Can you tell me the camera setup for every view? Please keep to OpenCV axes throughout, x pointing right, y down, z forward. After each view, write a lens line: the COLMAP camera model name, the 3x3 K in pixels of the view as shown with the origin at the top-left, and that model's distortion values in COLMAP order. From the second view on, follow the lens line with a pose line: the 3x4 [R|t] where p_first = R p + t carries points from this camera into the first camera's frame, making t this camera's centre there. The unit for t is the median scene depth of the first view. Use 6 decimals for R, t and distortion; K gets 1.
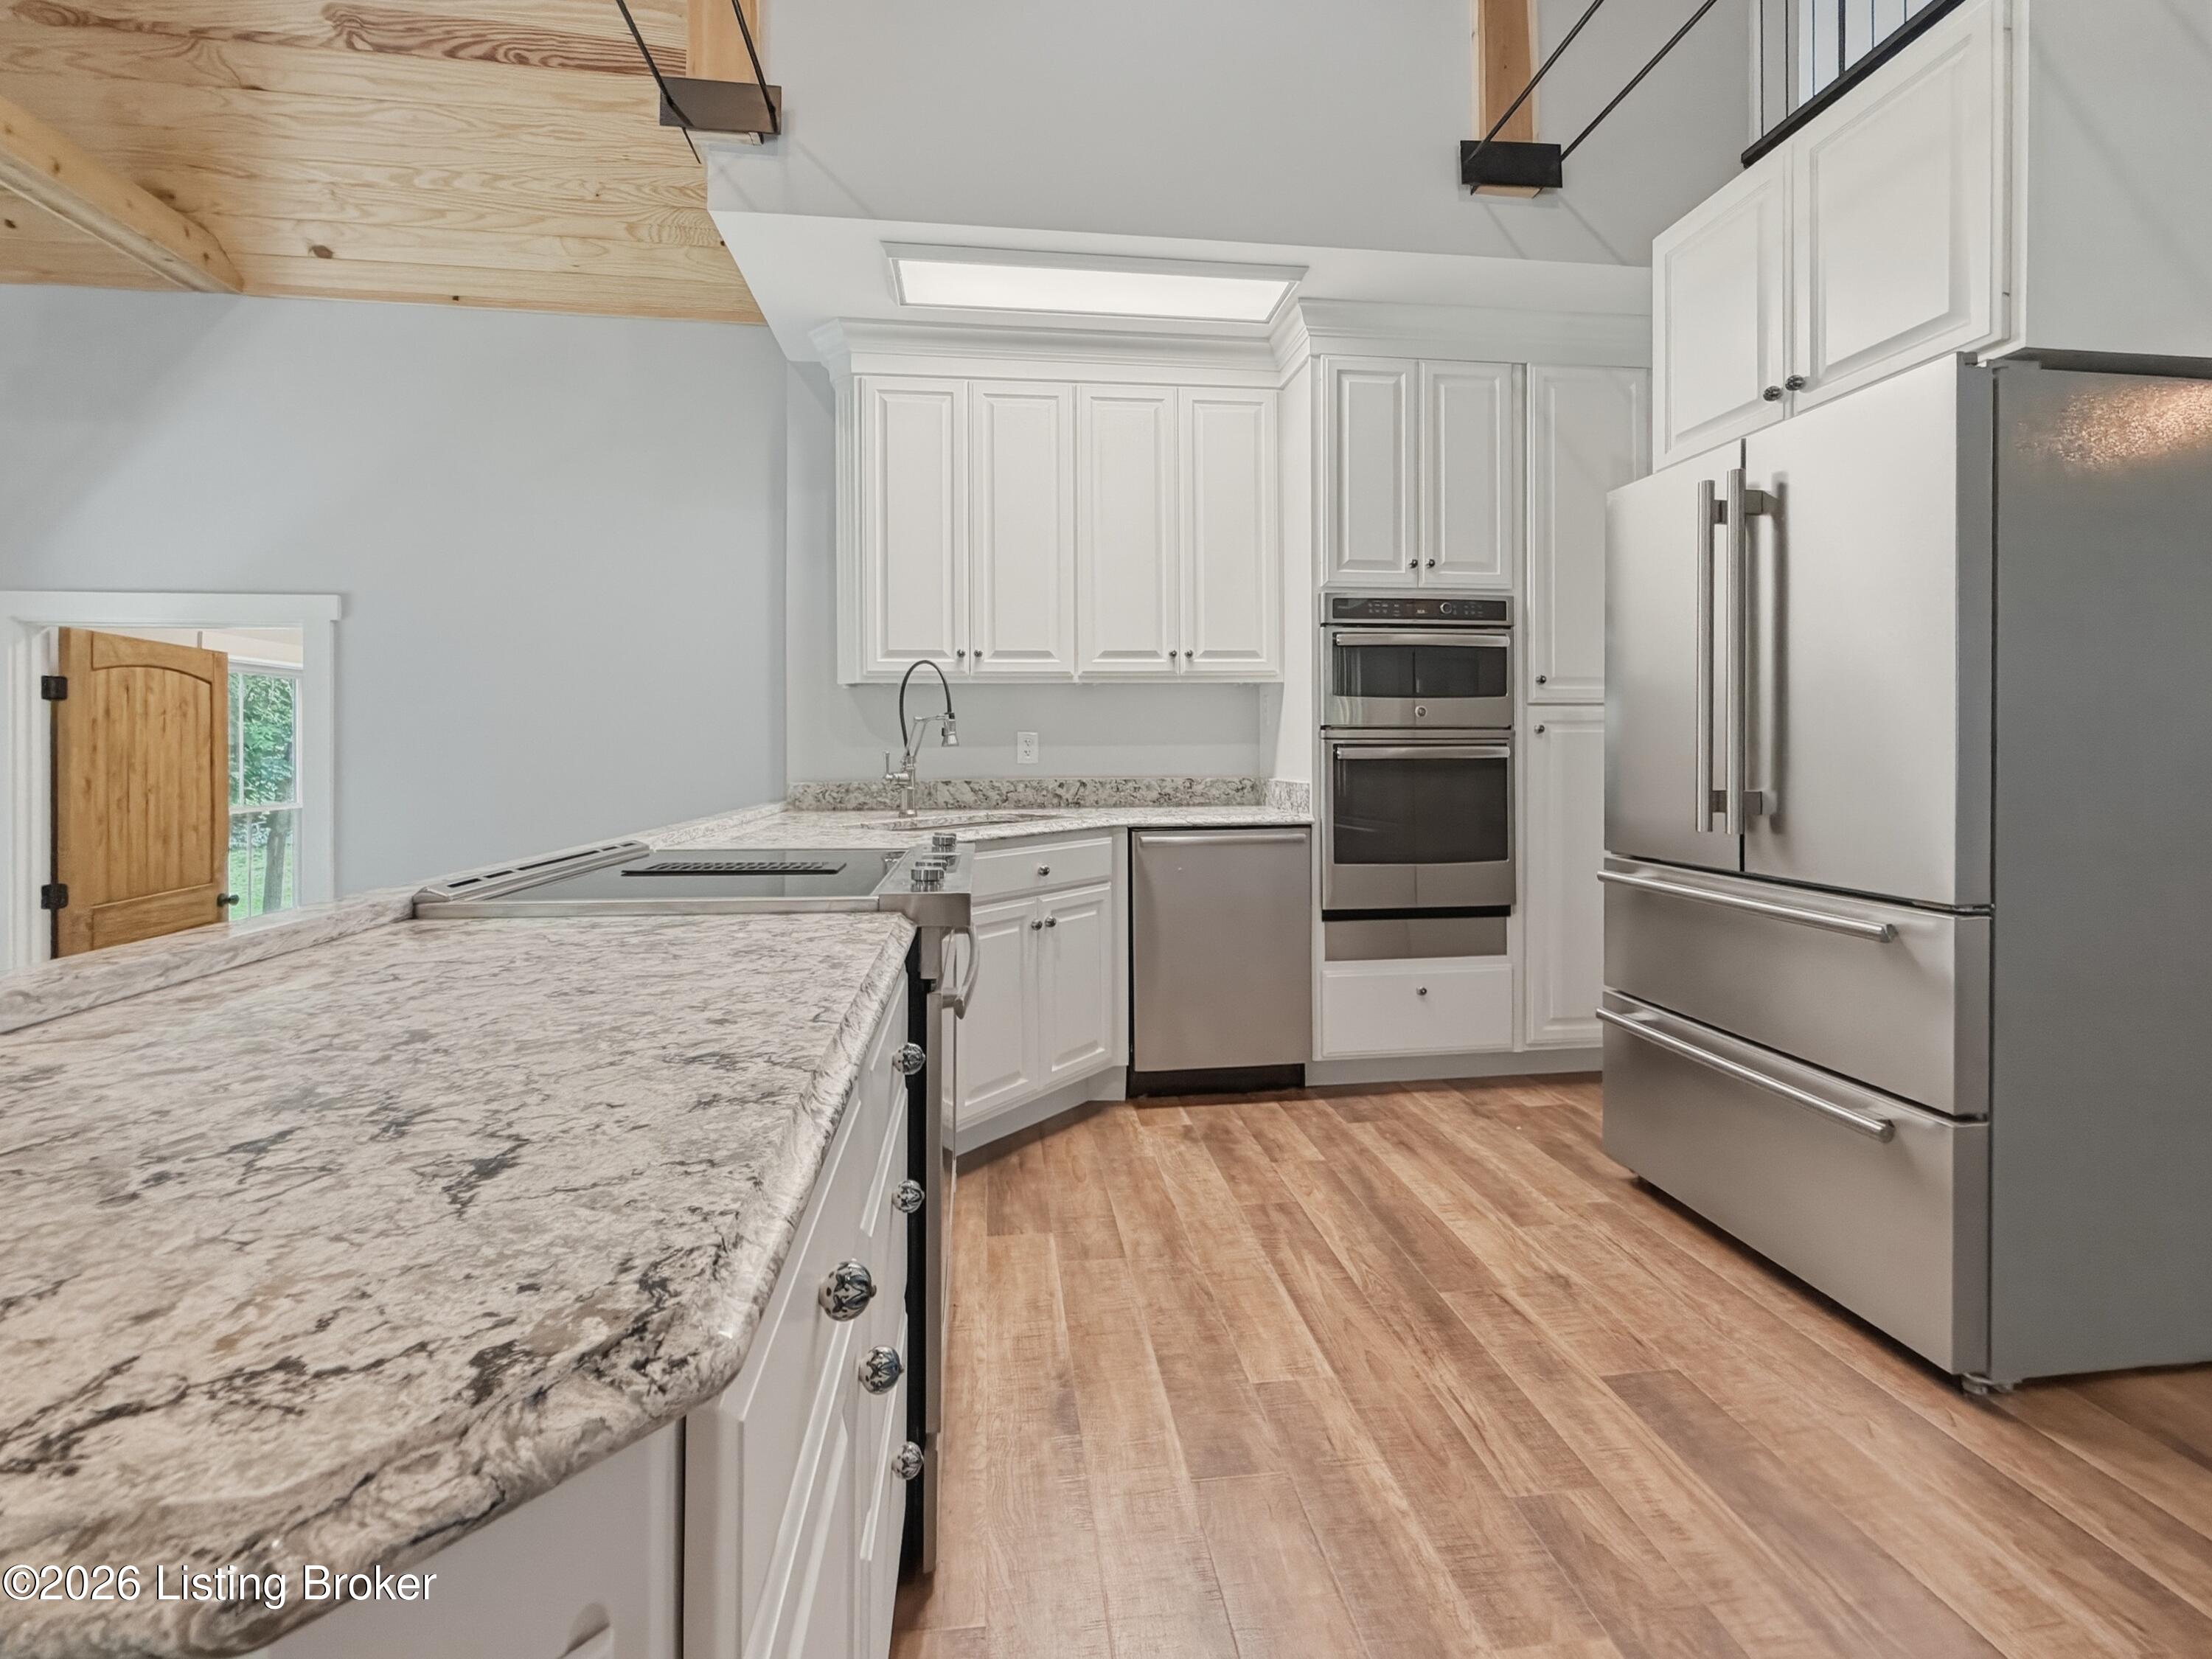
lens RADIAL K [[909.7, 0, 1070.1], [0, 909.7, 752.2], [0, 0, 1]] dist [-0.000403, 0.000503]
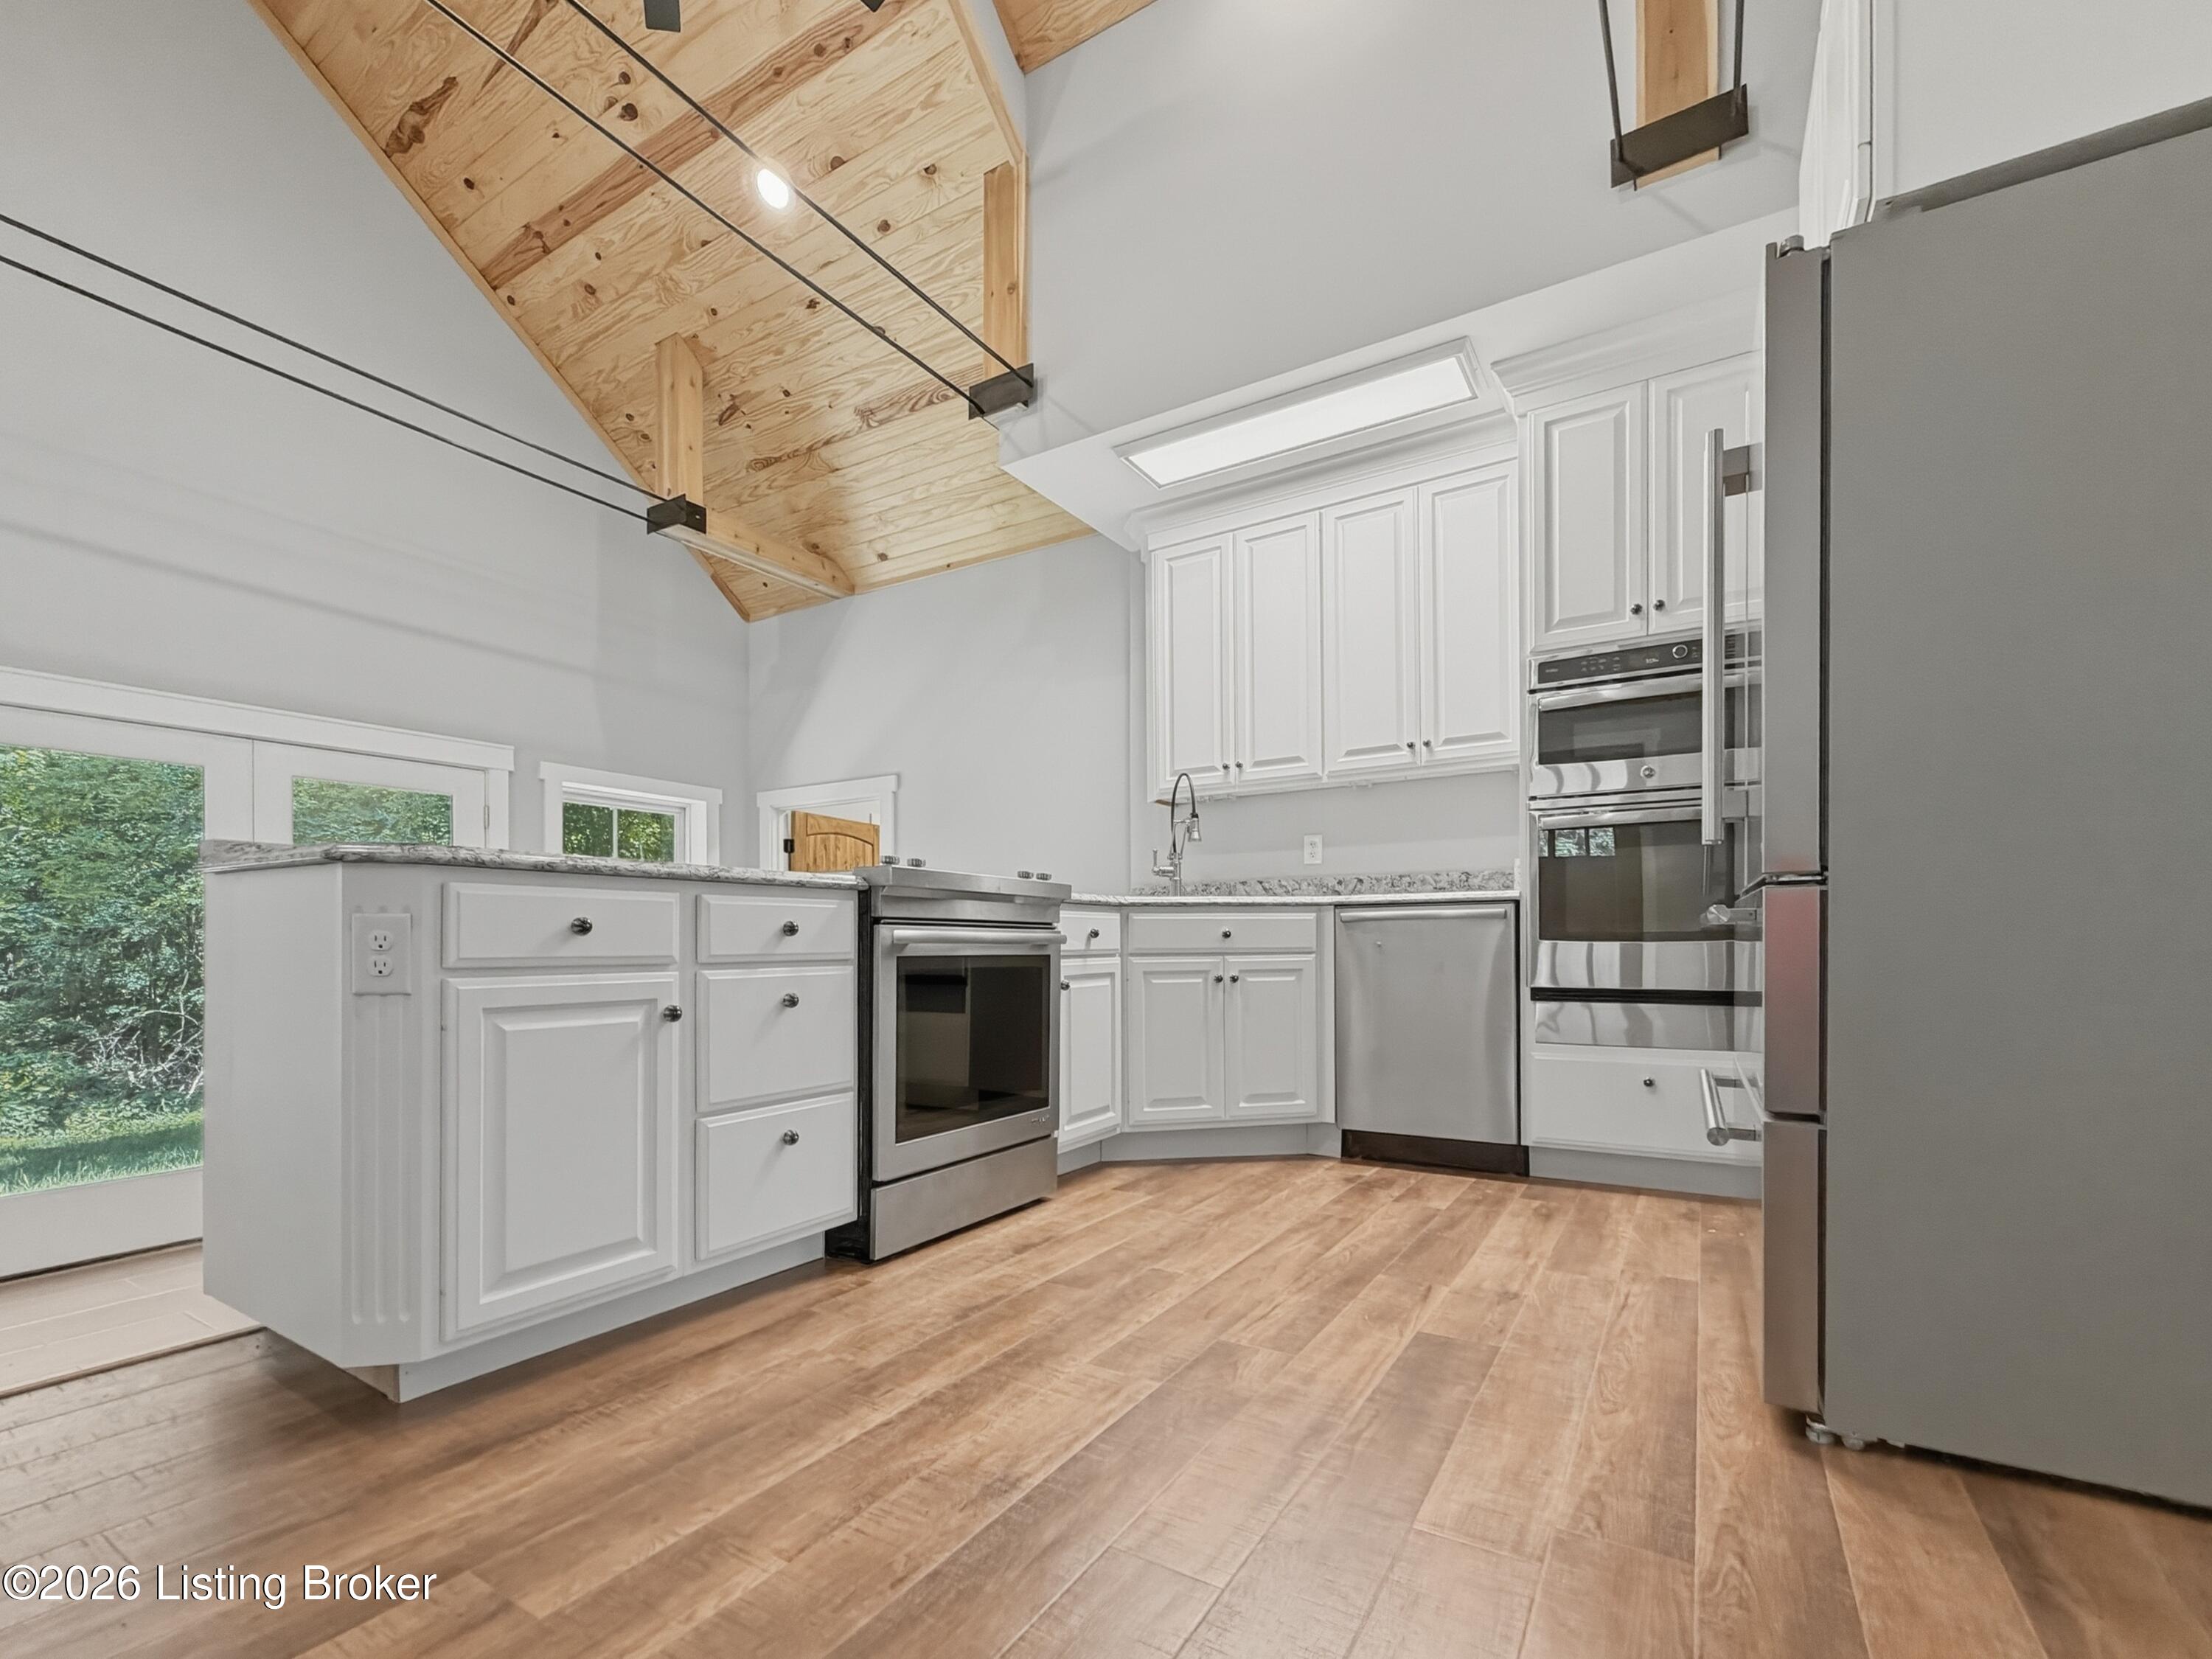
lens RADIAL K [[909.7, 0, 1097.5], [0, 909.7, 934.7], [0, 0, 1]] dist [-0.000403, 0.000503]
pose [[0.800910, 0.002843, -0.598778, 0.489205], [0.001134, 0.999980, 0.006265, 0.110037], [0.598783, -0.005696, 0.800891, -0.049466]]
